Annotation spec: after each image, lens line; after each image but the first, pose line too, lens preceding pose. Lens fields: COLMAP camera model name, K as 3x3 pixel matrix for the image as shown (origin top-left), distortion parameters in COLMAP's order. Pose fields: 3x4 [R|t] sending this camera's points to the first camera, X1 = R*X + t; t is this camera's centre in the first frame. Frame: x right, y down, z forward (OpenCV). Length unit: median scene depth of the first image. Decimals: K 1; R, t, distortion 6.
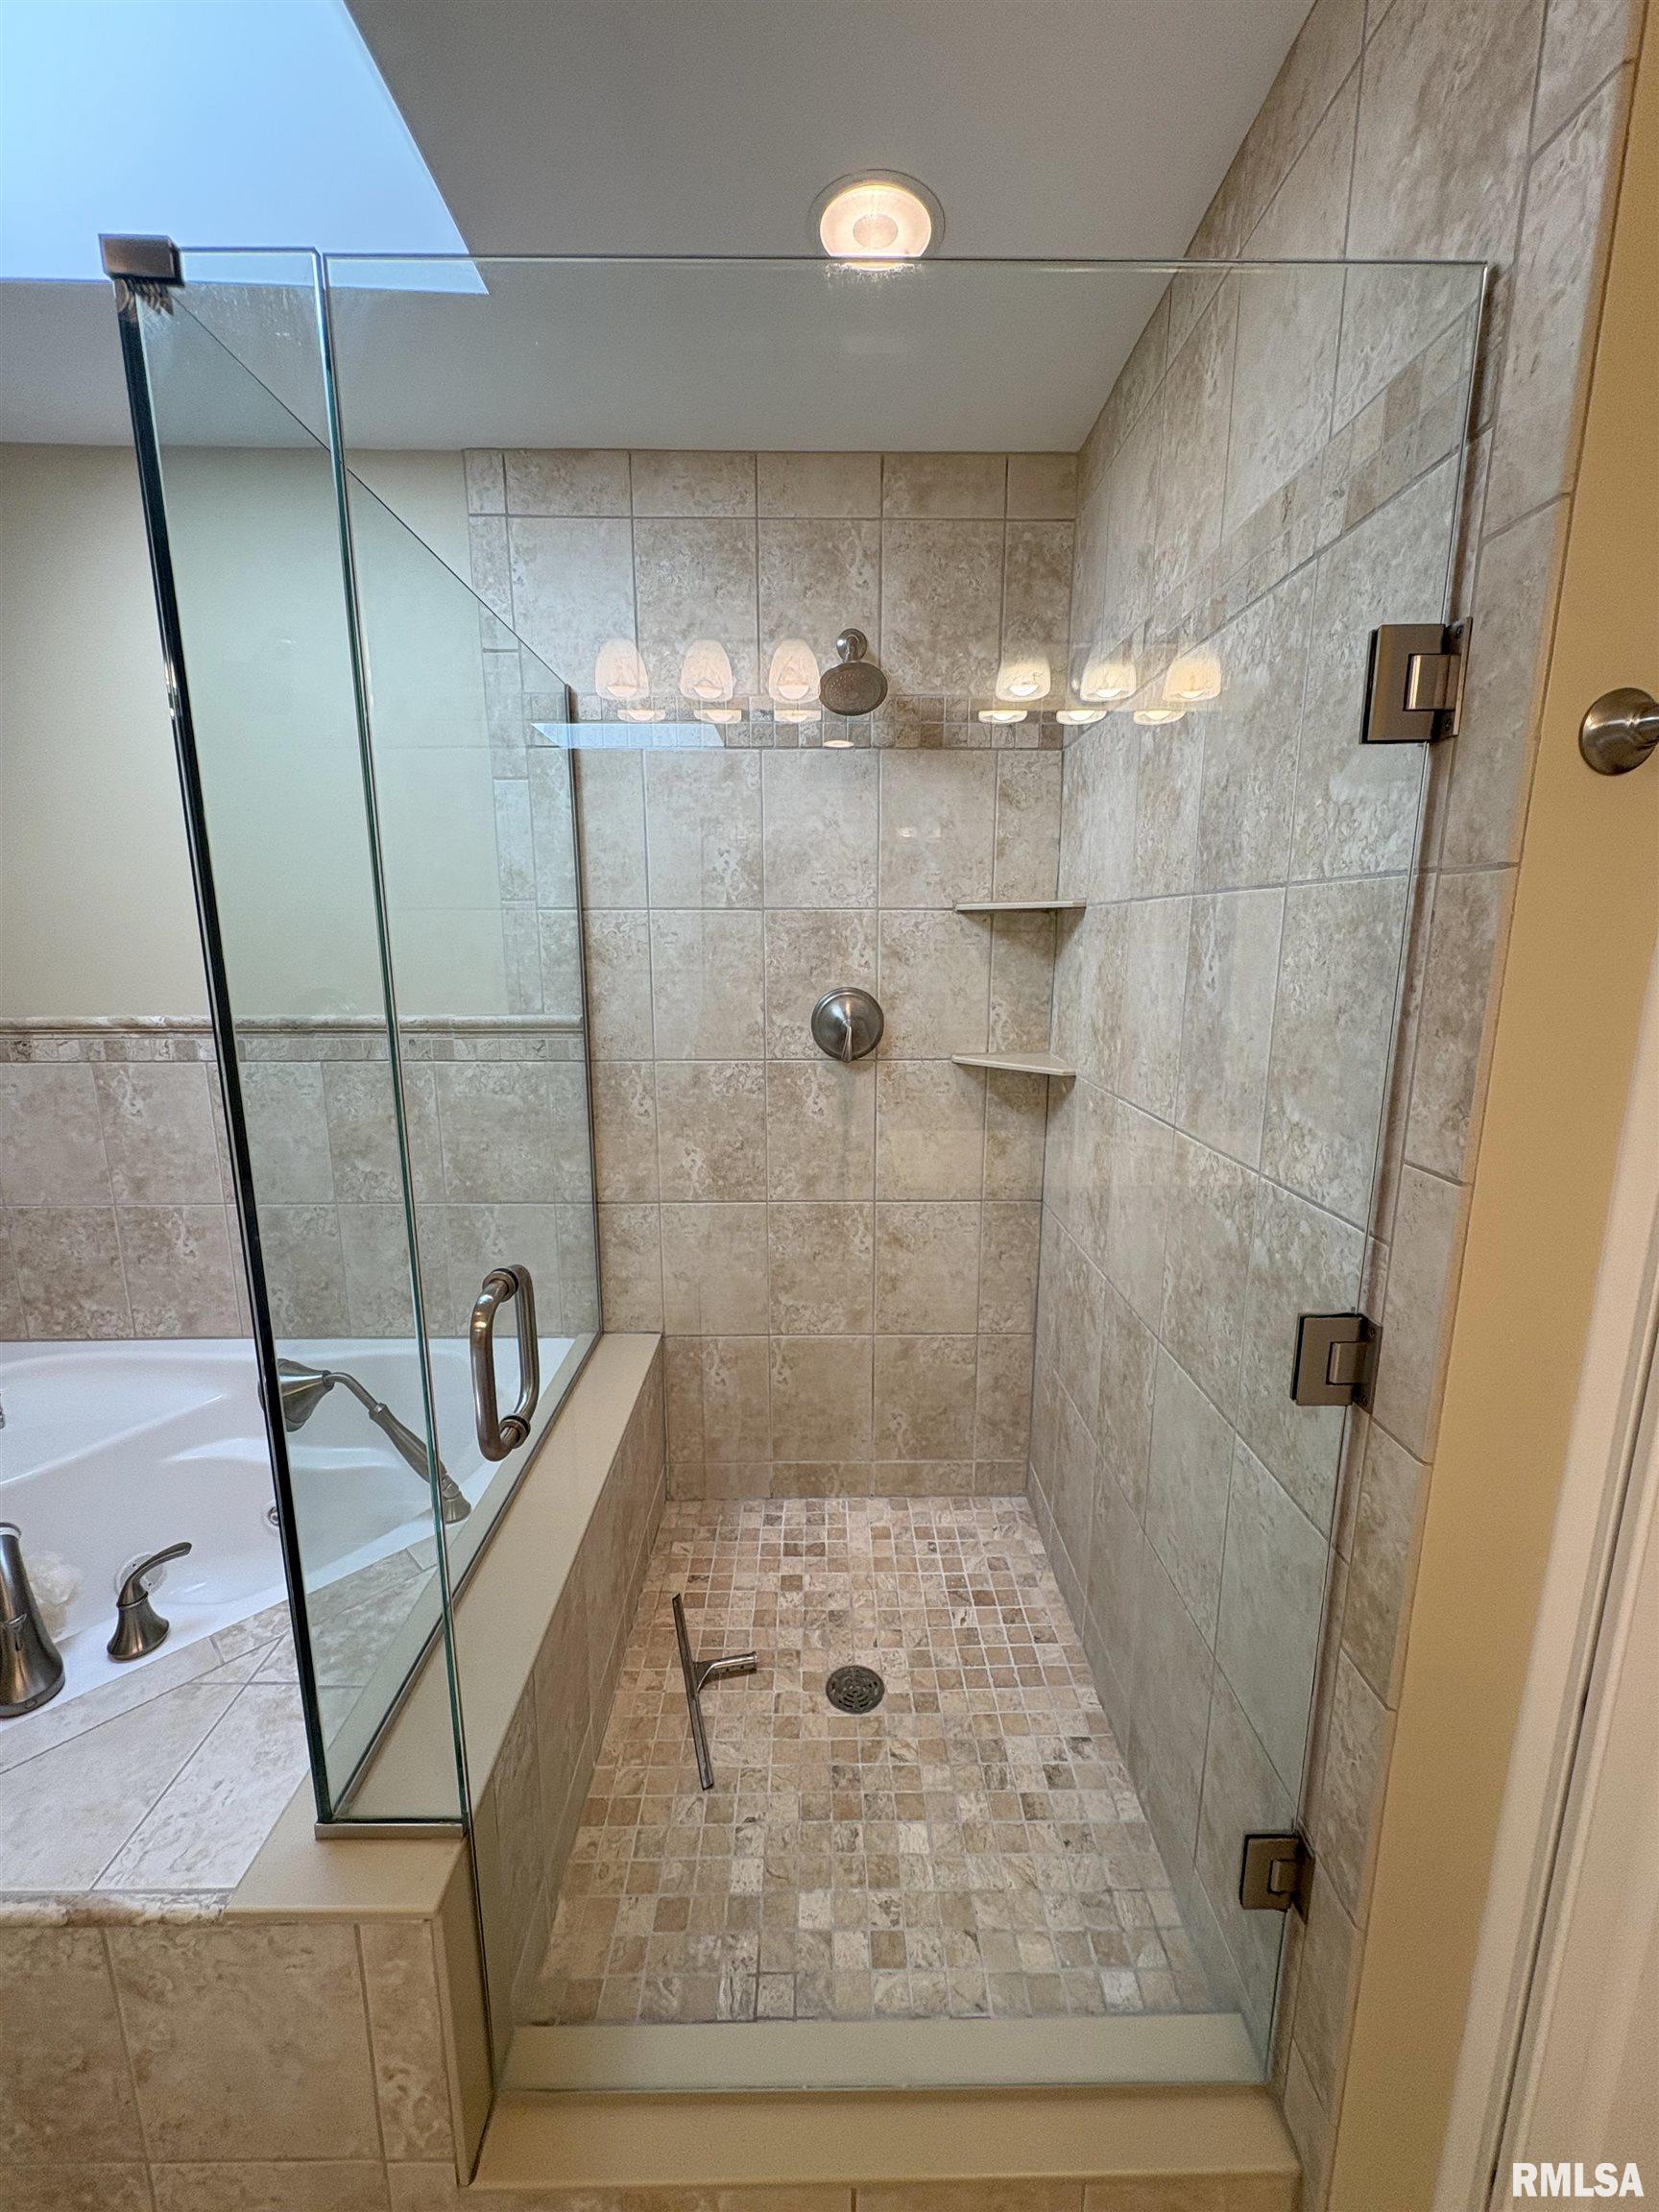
lens RADIAL K [[884.9, 0, 831.0], [0, 884.9, 1108.6], [0, 0, 1]] dist [-0.001059, 0.000796]
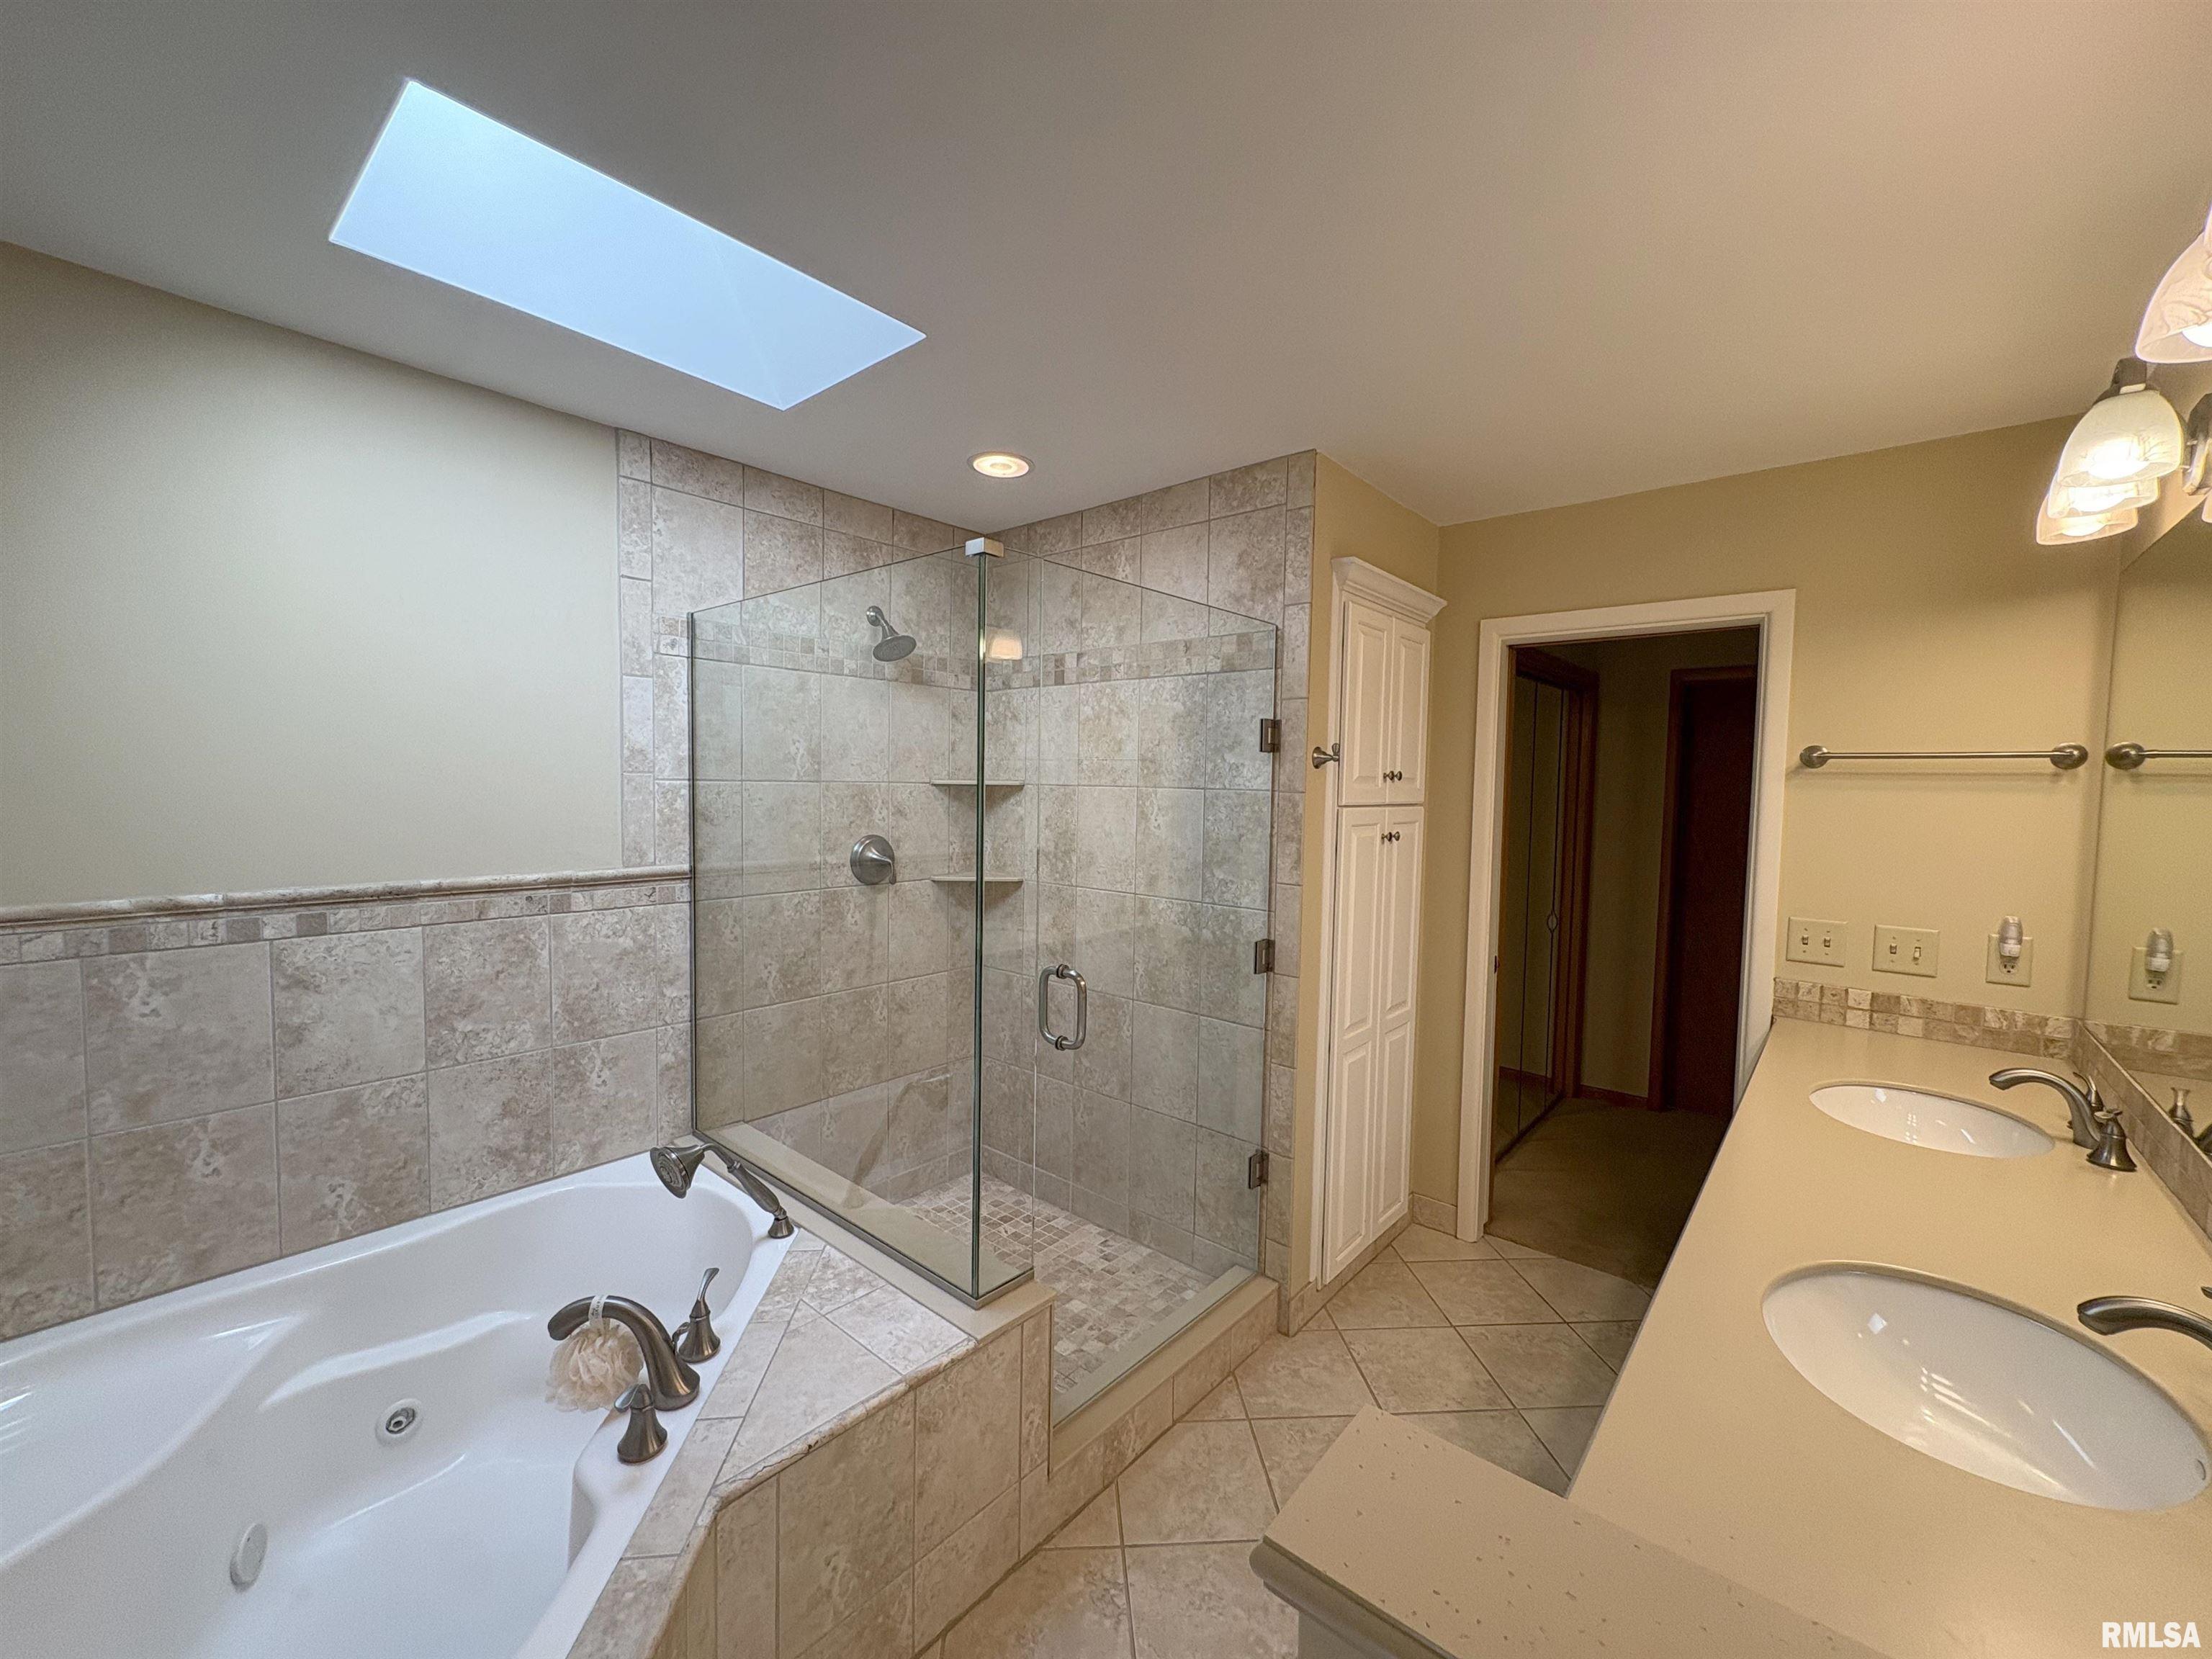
lens RADIAL K [[884.9, 0, 1106.0], [0, 884.9, 829.5], [0, 0, 1]] dist [-0.001059, 0.000796]
pose [[0.664815, -0.030549, 0.746383, -0.820110], [0.127049, 0.989230, -0.072676, 0.009455], [-0.736125, 0.143144, 0.661536, -0.251554]]
